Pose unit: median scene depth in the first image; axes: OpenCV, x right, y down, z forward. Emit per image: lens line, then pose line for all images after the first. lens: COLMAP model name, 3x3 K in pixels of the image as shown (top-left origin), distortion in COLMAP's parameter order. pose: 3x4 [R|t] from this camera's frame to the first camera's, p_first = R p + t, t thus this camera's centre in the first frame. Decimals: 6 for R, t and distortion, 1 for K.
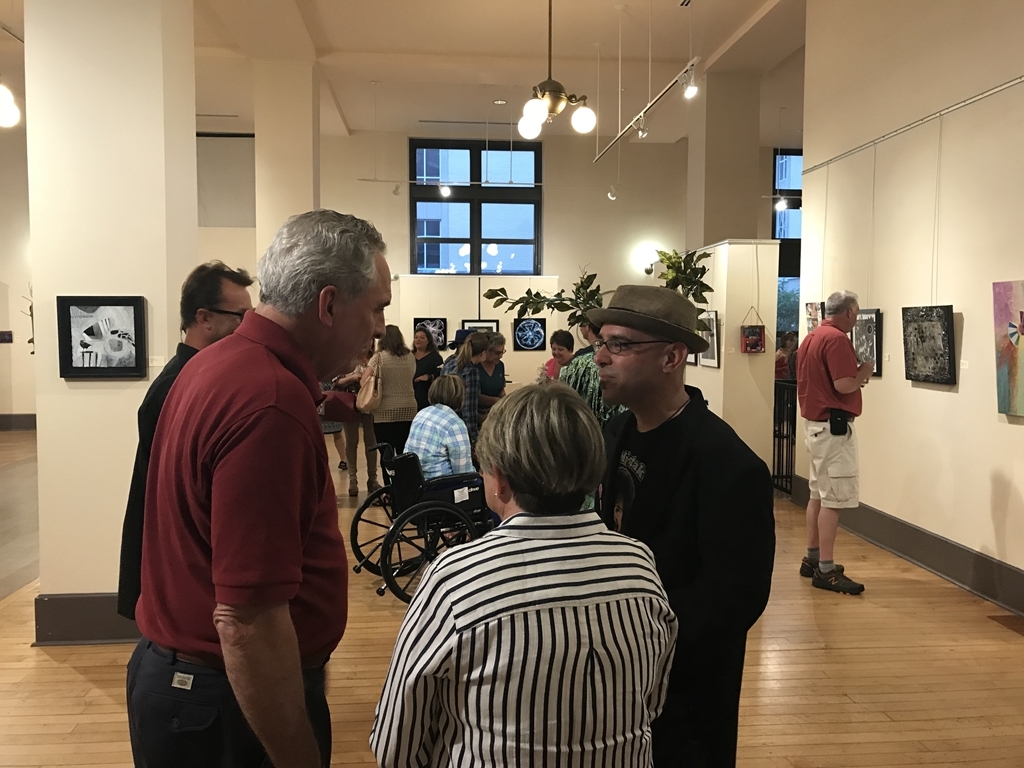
lens RADIAL K [[824.9, 0, 512.8], [0, 824.9, 376.2], [0, 0, 1]] dist [0.030710, -0.035183]
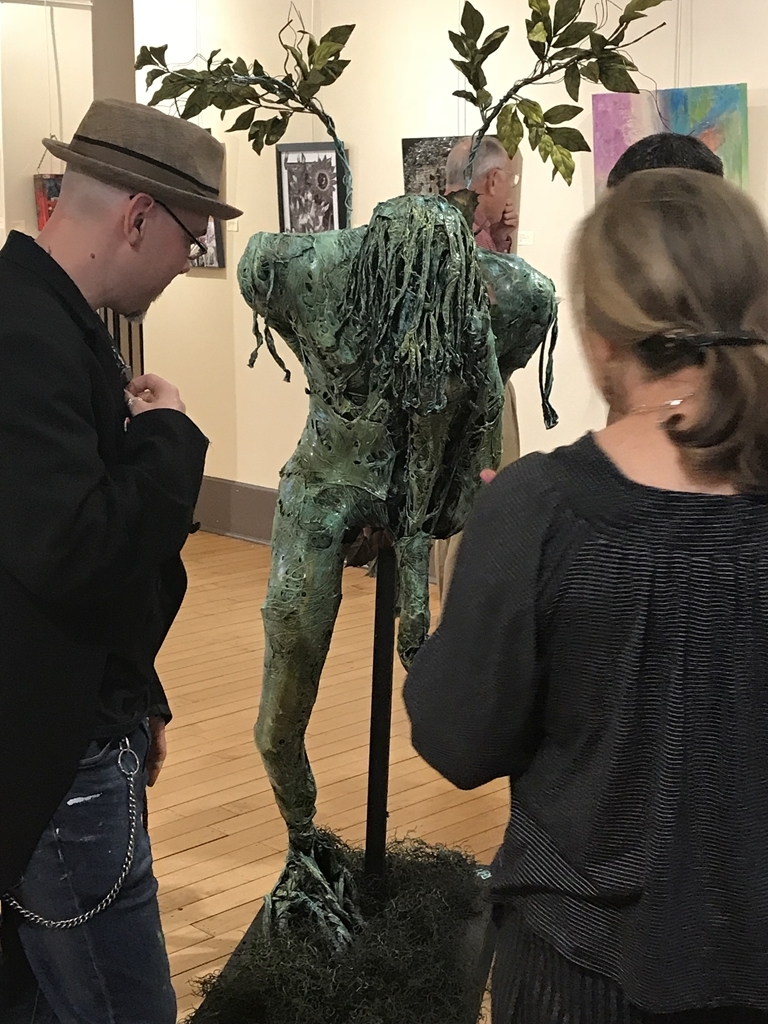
lens RADIAL K [[1641.5, 0, 375.7], [0, 1641.5, 497.0], [0, 0, 1]] dist [0.061620, 0.000000]
pose [[0.787461, -0.112057, 0.606092, -0.256277], [0.039538, 0.990493, 0.131757, 0.009814], [-0.615095, -0.079790, 0.784406, 0.125468]]
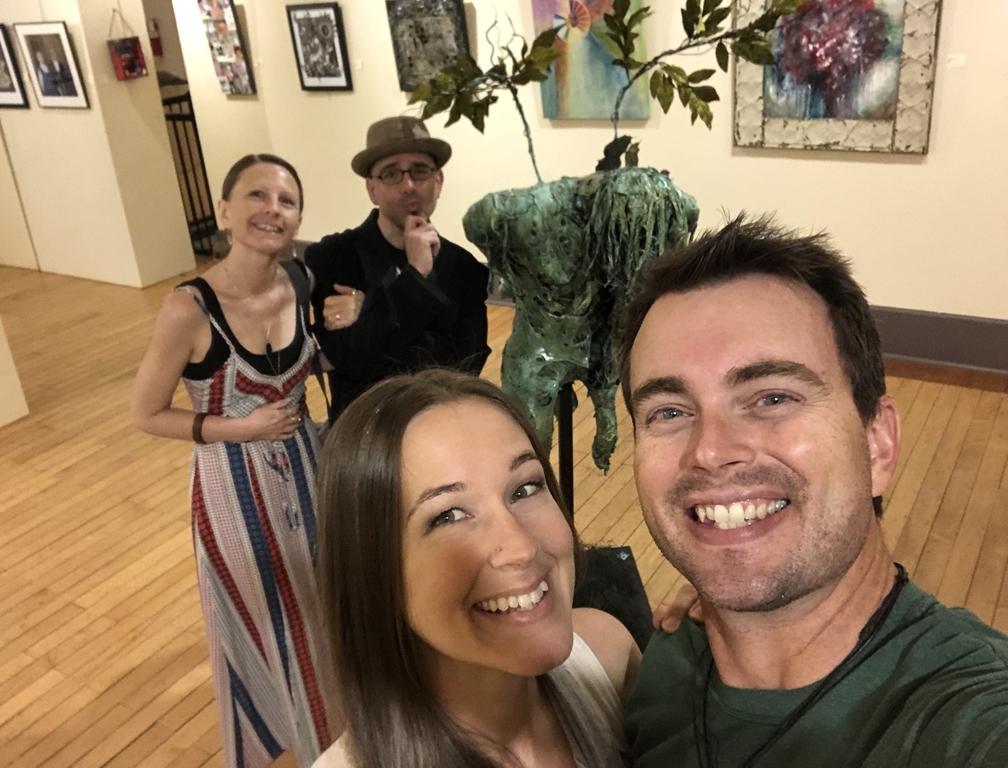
lens RADIAL K [[950.5, 0, 499.6], [0, 950.5, 385.2], [0, 0, 1]] dist [-0.012941, 0.000000]
pose [[0.611191, -0.375745, 0.696607, -0.259207], [0.126748, 0.915235, 0.382465, -0.082183], [-0.781268, -0.145466, 0.607009, 0.310301]]
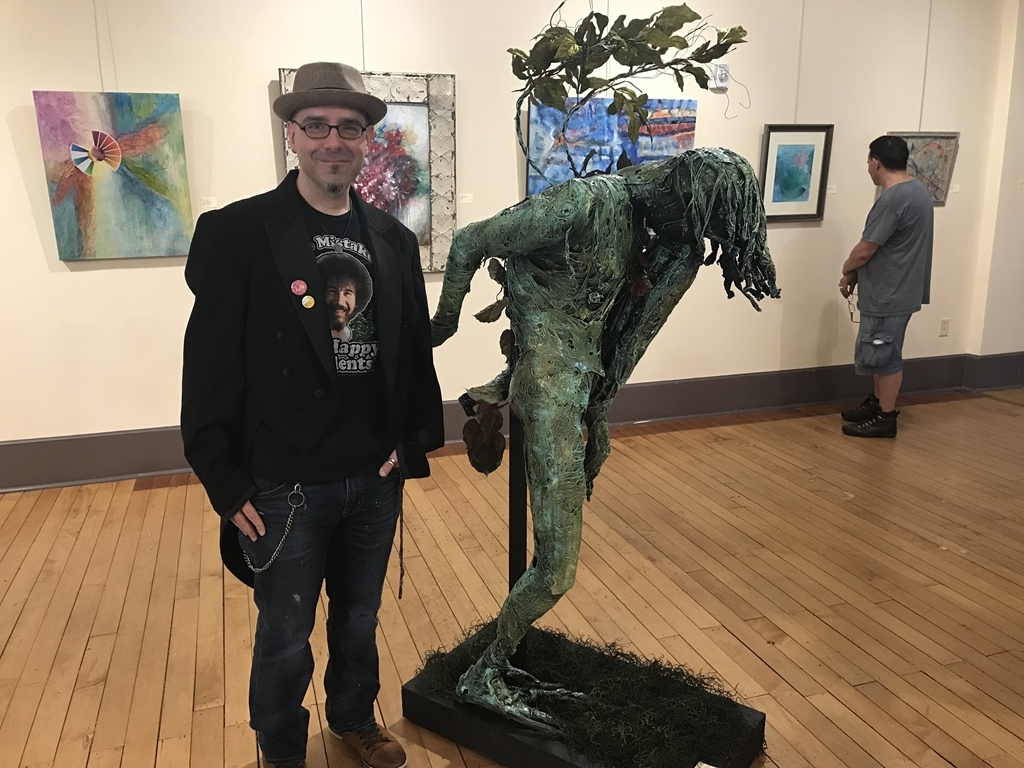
lens RADIAL K [[824.9, 0, 505.3], [0, 824.9, 381.1], [0, 0, 1]] dist [0.030710, -0.035183]
pose [[-0.217155, -0.224740, 0.949914, -0.270975], [0.066564, 0.967461, 0.244108, -0.009633], [-0.973865, 0.116239, -0.195129, 0.657489]]
